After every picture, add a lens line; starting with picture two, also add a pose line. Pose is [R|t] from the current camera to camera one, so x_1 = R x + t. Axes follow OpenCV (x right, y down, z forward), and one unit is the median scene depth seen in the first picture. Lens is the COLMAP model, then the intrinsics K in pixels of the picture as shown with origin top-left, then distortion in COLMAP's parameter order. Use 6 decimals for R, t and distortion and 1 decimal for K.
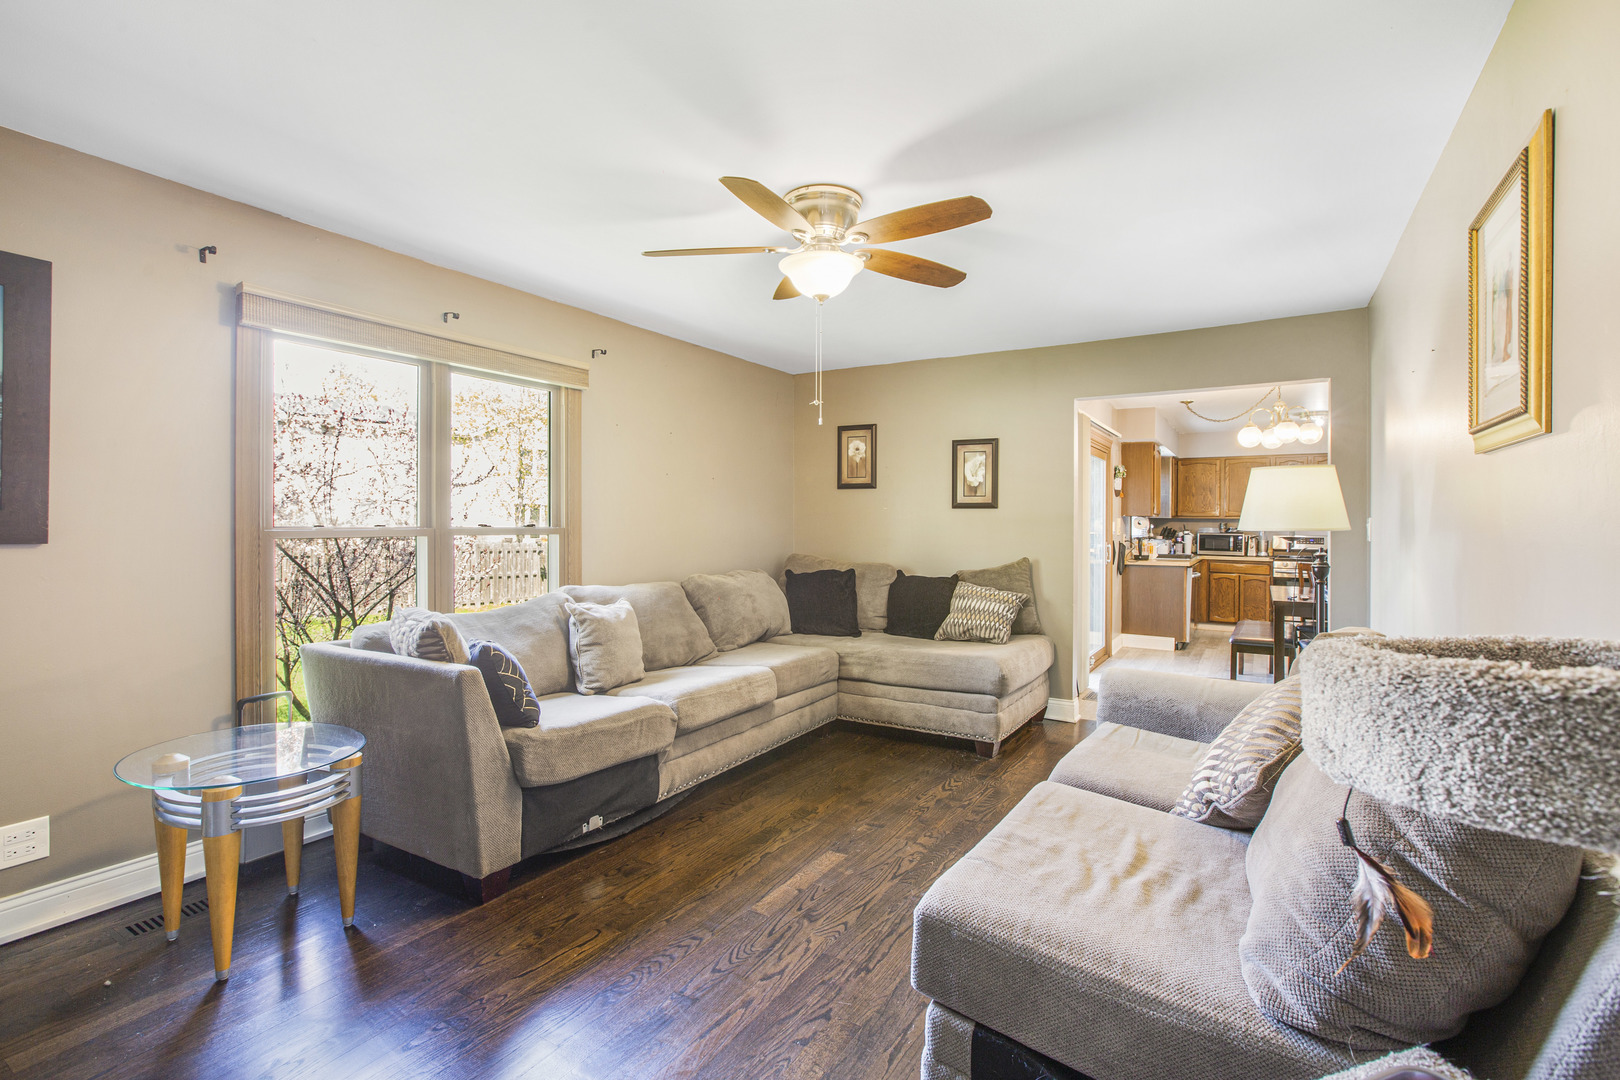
lens RADIAL K [[762.9, 0, 800.7], [0, 762.9, 522.9], [0, 0, 1]] dist [-0.000647, 0.000001]
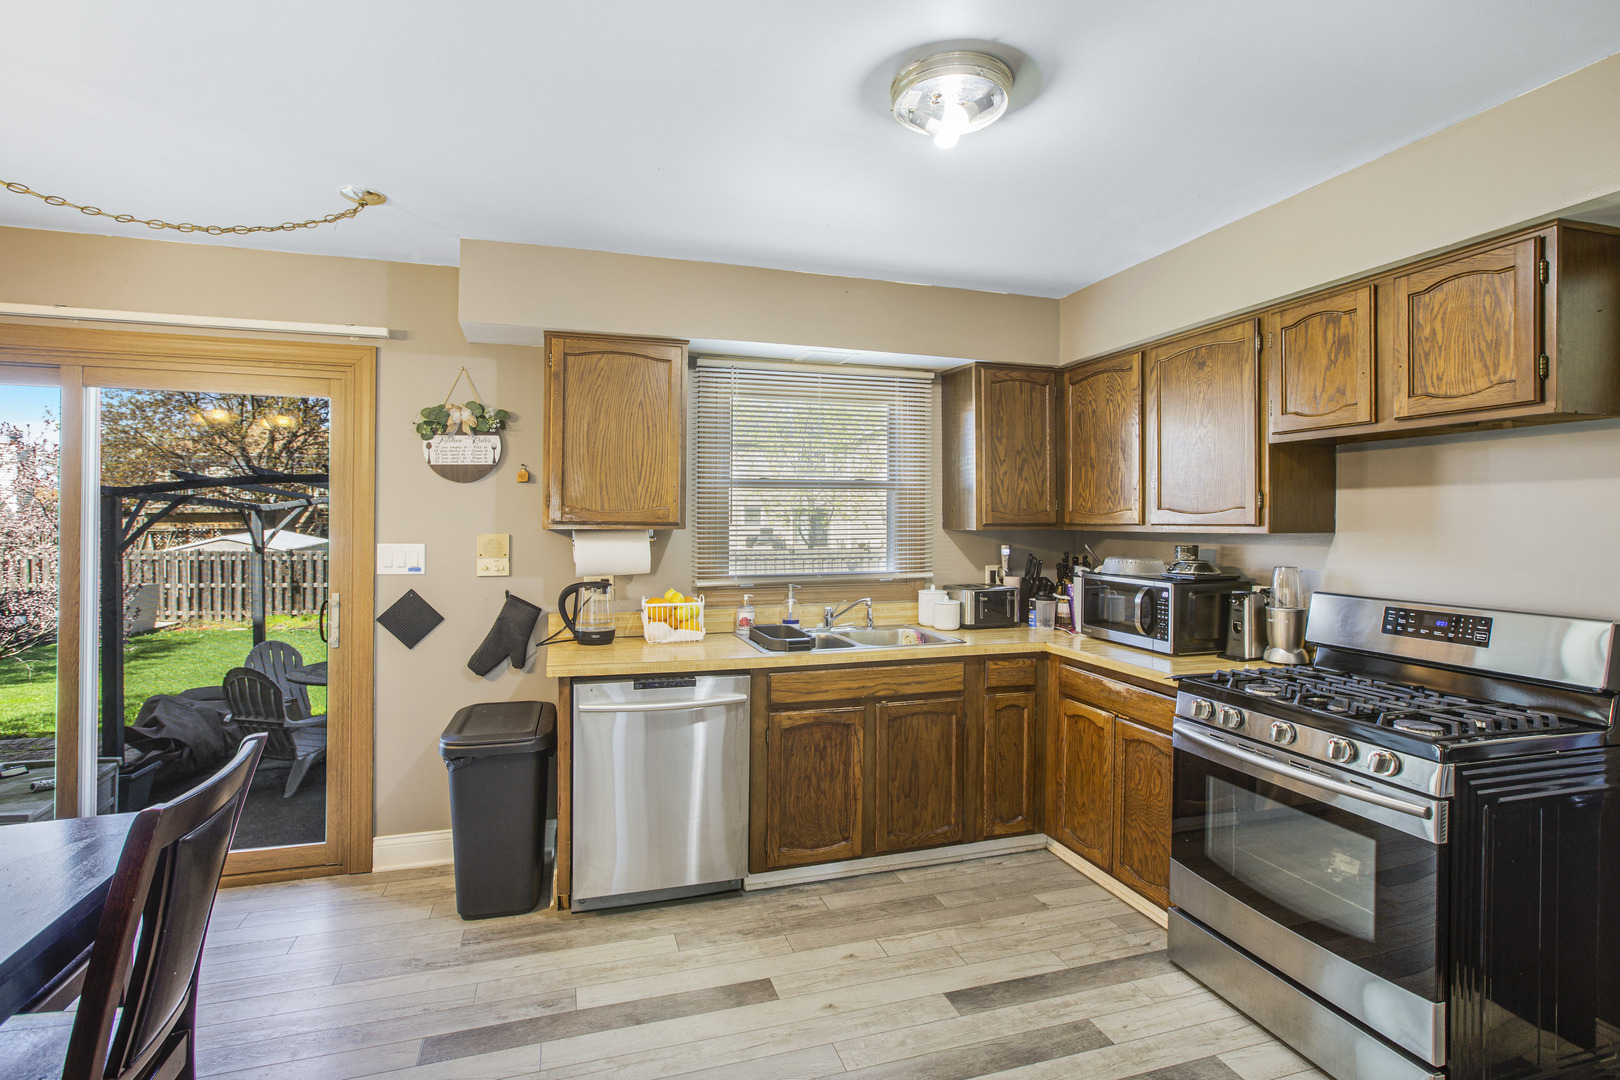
lens RADIAL K [[730.1, 0, 808.5], [0, 730.1, 525.1], [0, 0, 1]] dist [-0.002258, 0.000314]
pose [[0.737421, -0.000475, -0.675433, 0.648817], [-0.001587, 0.999996, -0.002435, -0.007551], [0.675432, 0.002868, 0.737417, 0.665795]]
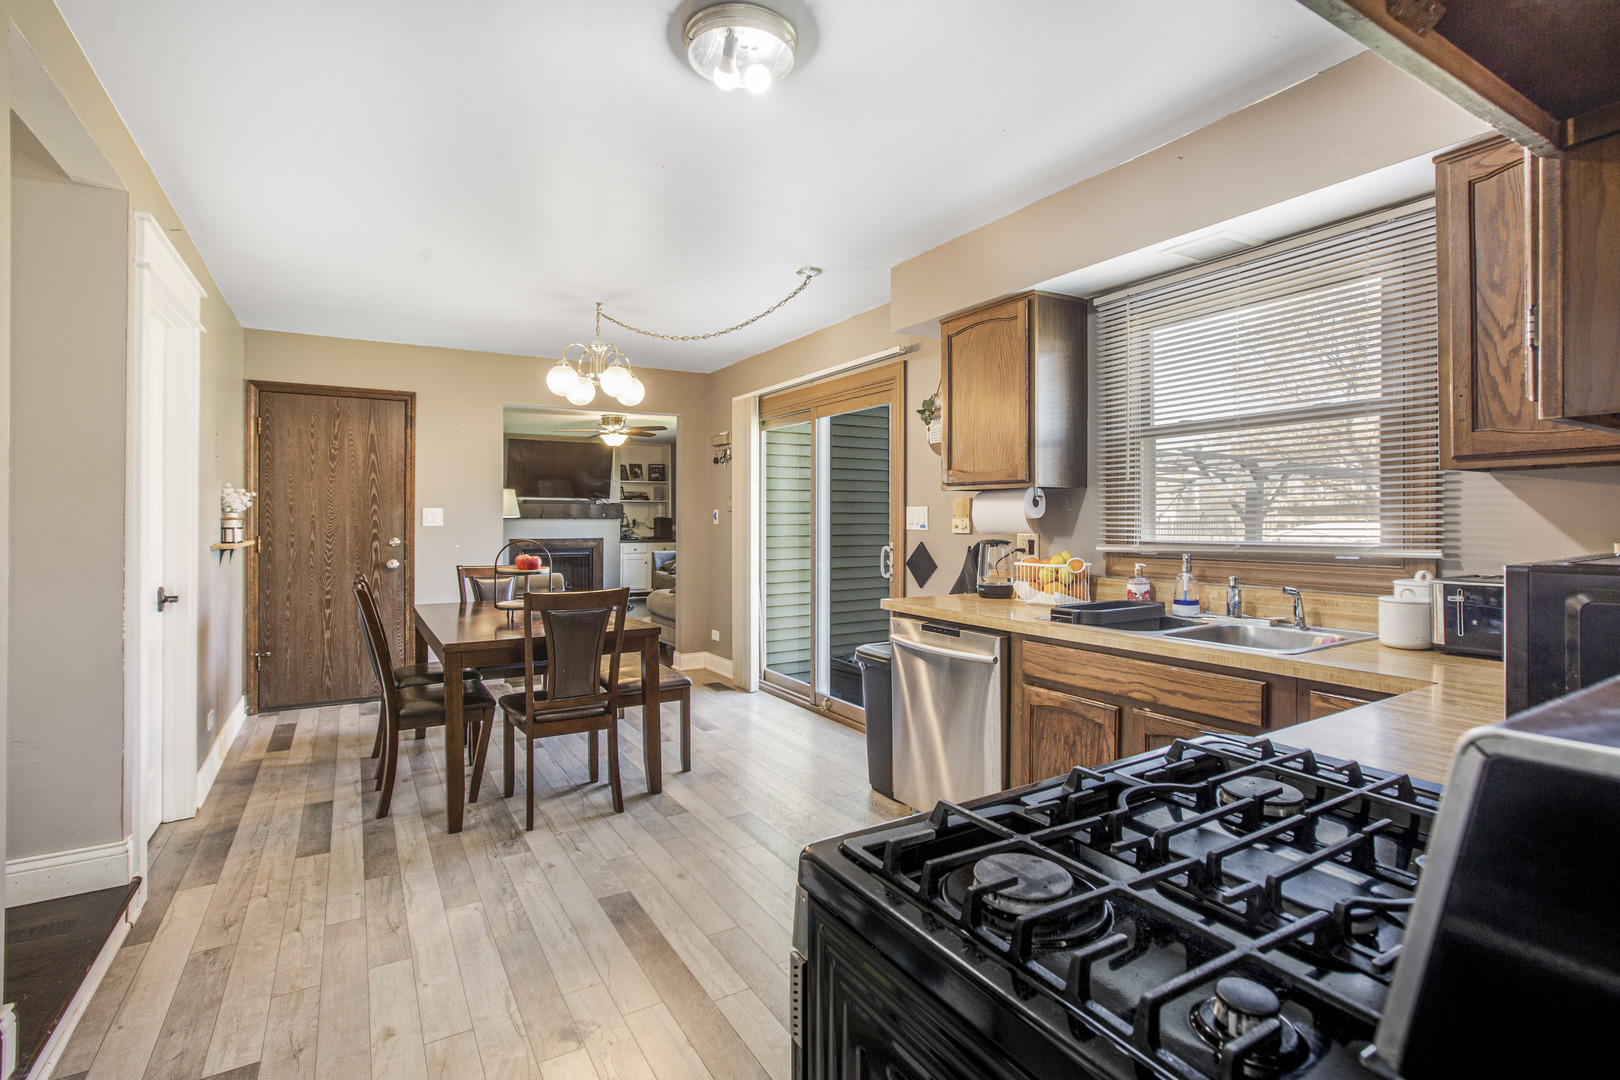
lens RADIAL K [[795.0, 0, 856.7], [0, 795.0, 517.1], [0, 0, 1]] dist [0.000439, 0.000094]
pose [[-0.436266, -0.006502, -0.899794, 0.720996], [-0.002748, 0.999979, -0.005894, 0.007189], [0.899813, -0.000099, -0.436275, 0.923600]]
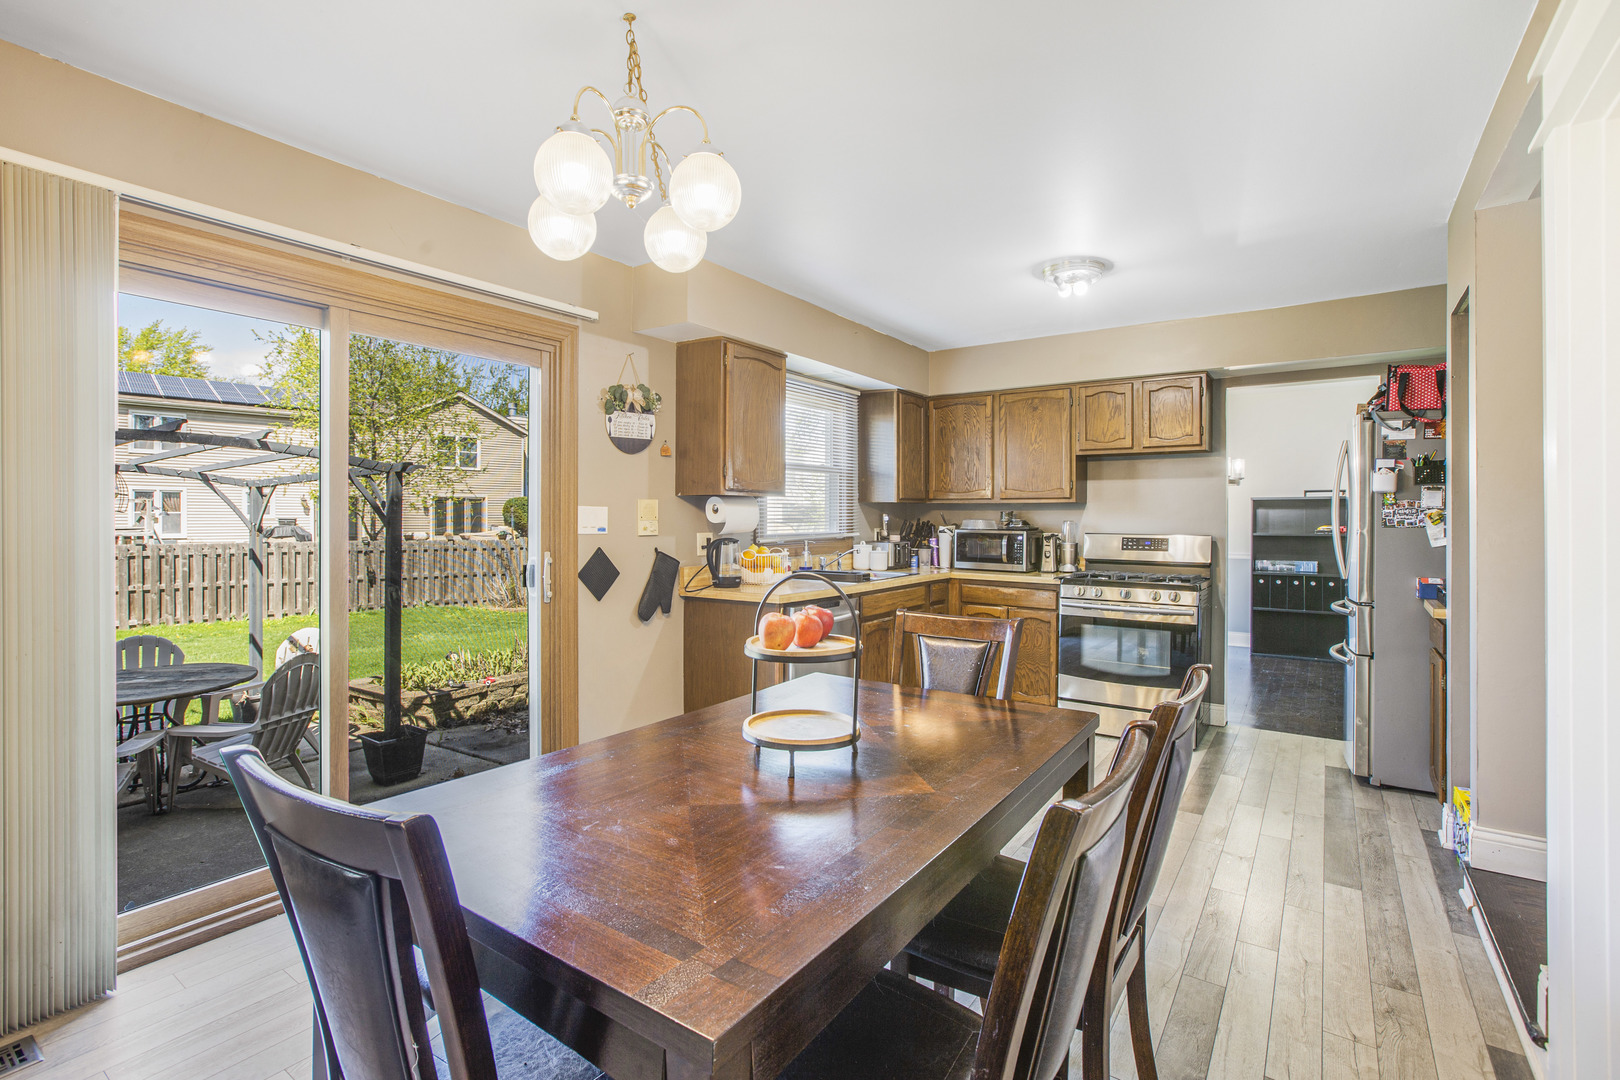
lens RADIAL K [[762.9, 0, 800.7], [0, 762.9, 522.9], [0, 0, 1]] dist [-0.000647, 0.000001]
pose [[0.997292, -0.002474, -0.073501, 0.449467], [0.002858, 0.999983, 0.005128, 0.005190], [0.073487, -0.005325, 0.997282, 0.440925]]
